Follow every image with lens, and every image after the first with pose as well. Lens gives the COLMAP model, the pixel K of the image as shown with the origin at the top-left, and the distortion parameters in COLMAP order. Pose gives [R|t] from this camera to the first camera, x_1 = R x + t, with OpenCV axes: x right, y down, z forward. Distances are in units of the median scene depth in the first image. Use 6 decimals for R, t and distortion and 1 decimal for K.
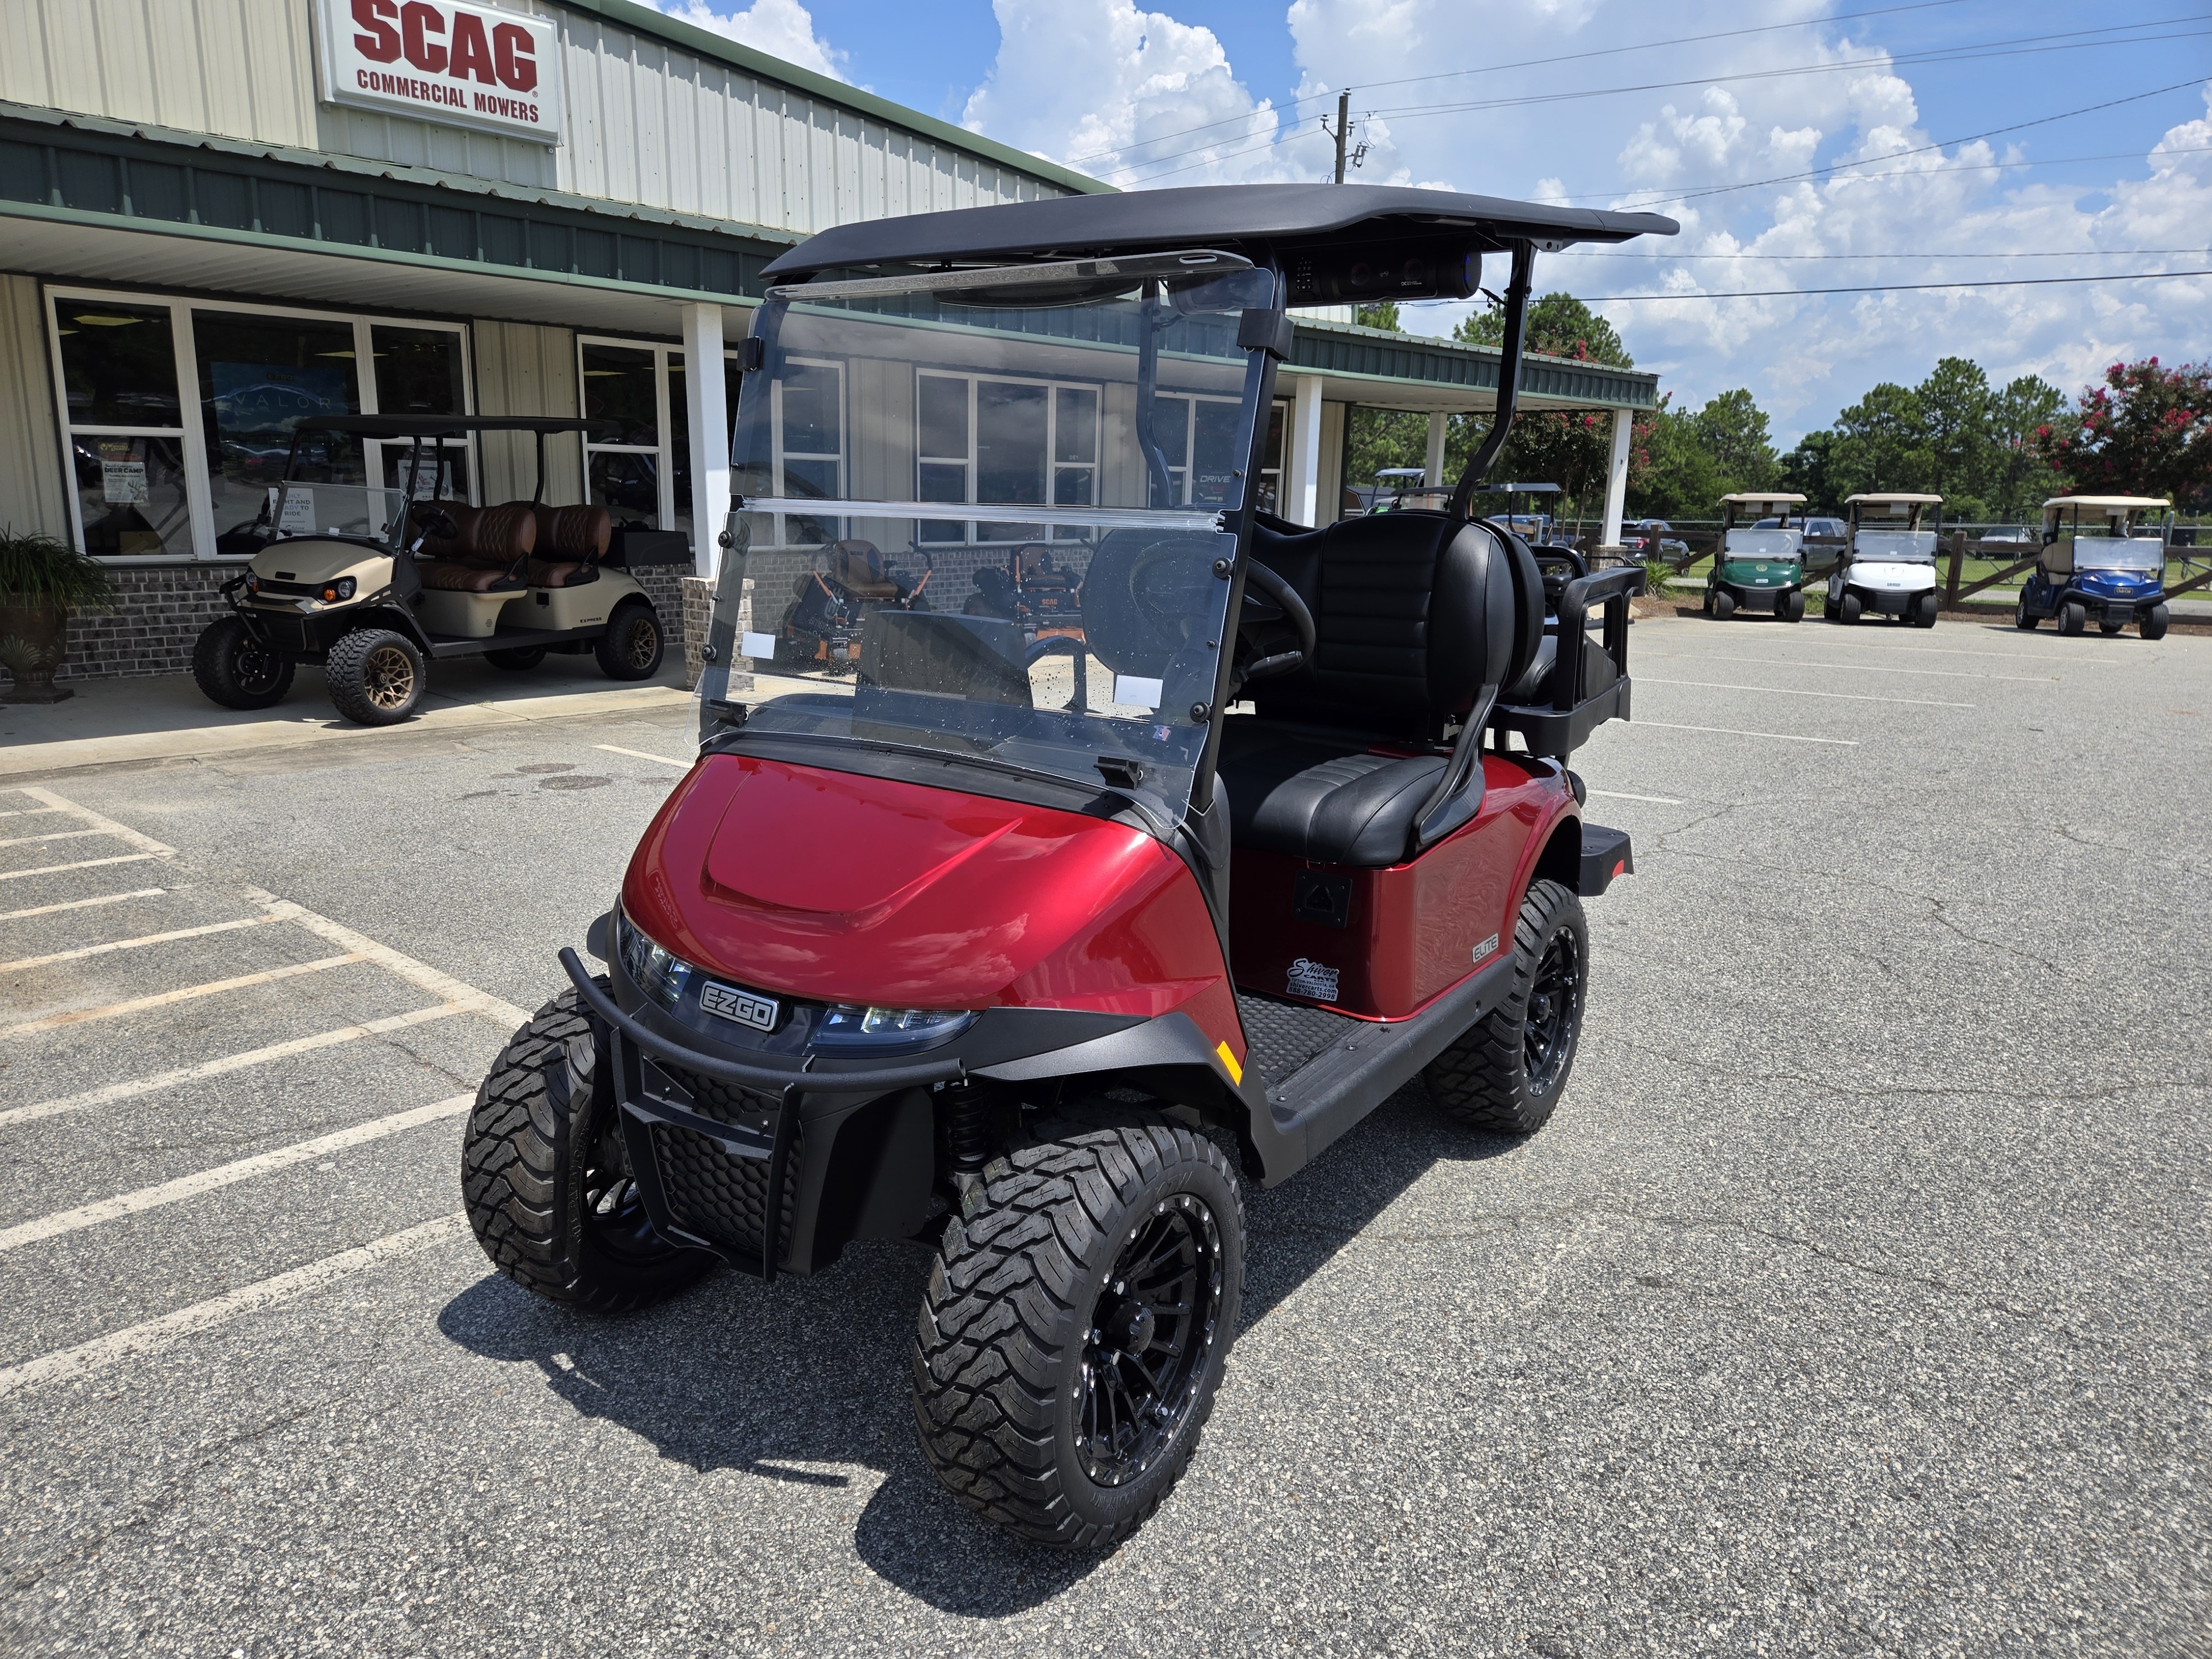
lens RADIAL K [[1460.0, 0, 1094.6], [0, 1460.0, 828.0], [0, 0, 1]] dist [0.000288, -0.029682]
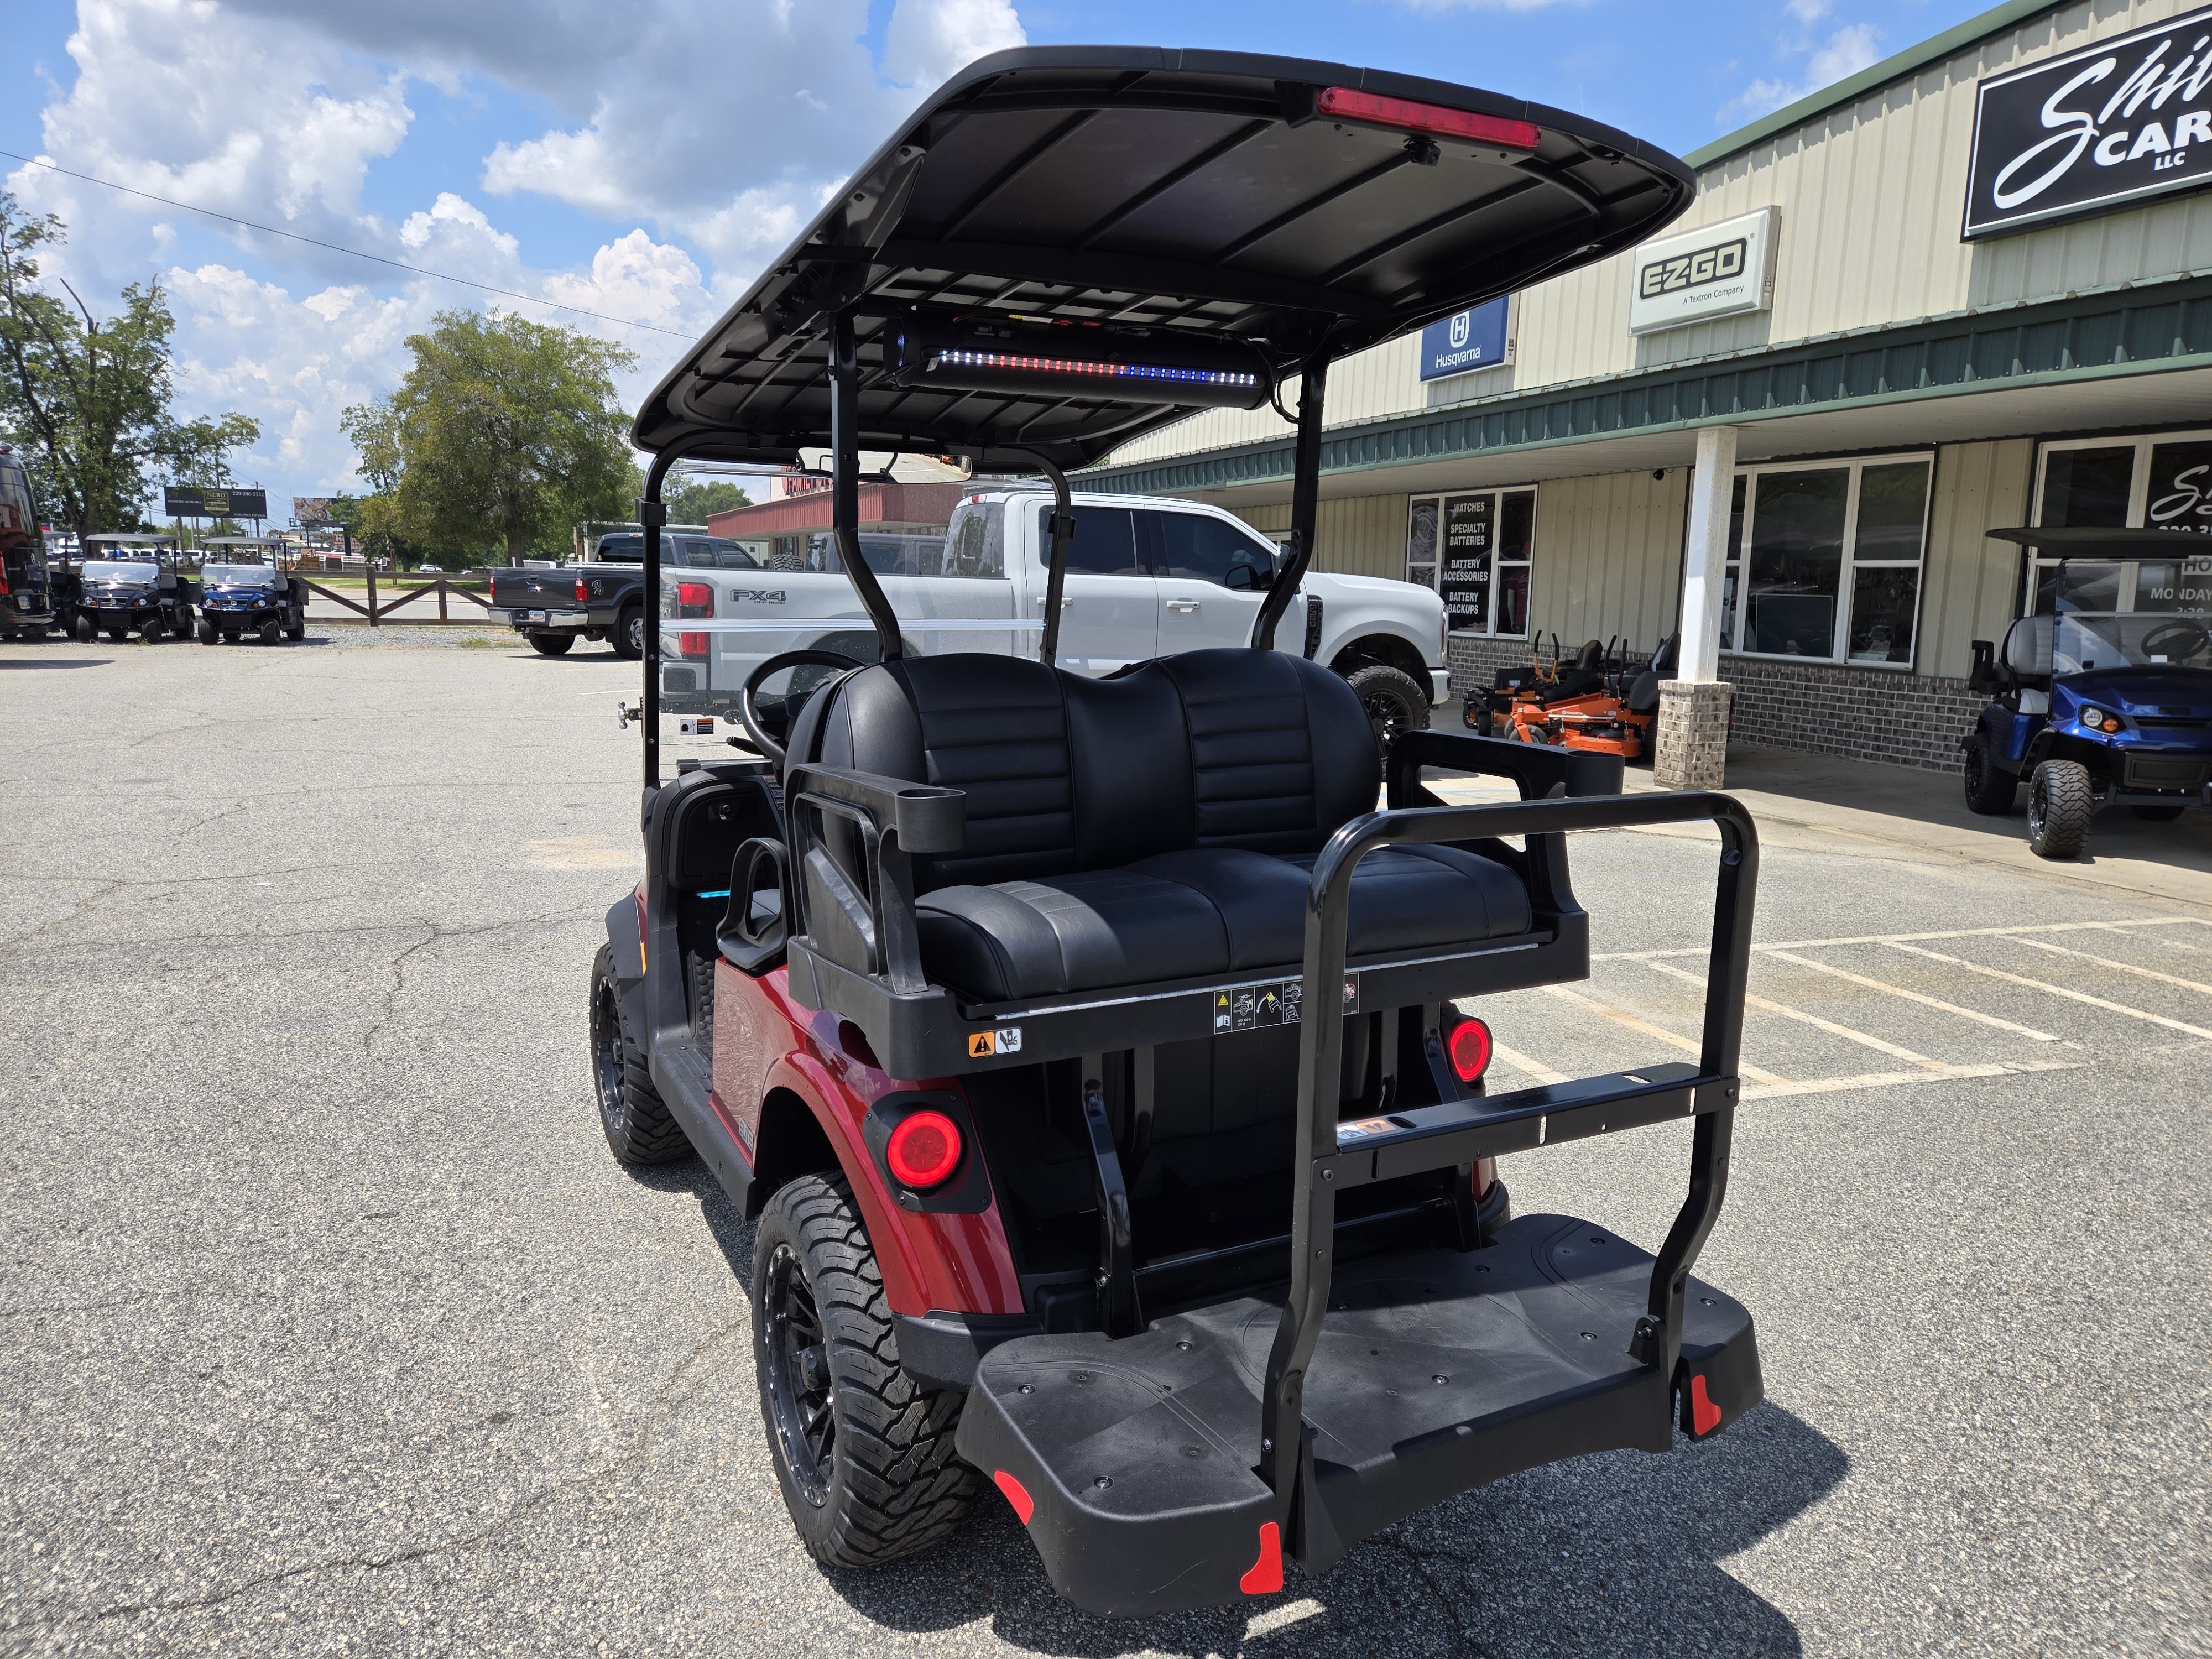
lens RADIAL K [[1460.0, 0, 1094.6], [0, 1460.0, 828.0], [0, 0, 1]] dist [0.000288, -0.029682]
pose [[-0.447872, 0.126359, -0.885124, 0.247140], [-0.230466, 0.940195, 0.250836, -0.094190], [0.863884, 0.316334, -0.391965, 0.391666]]
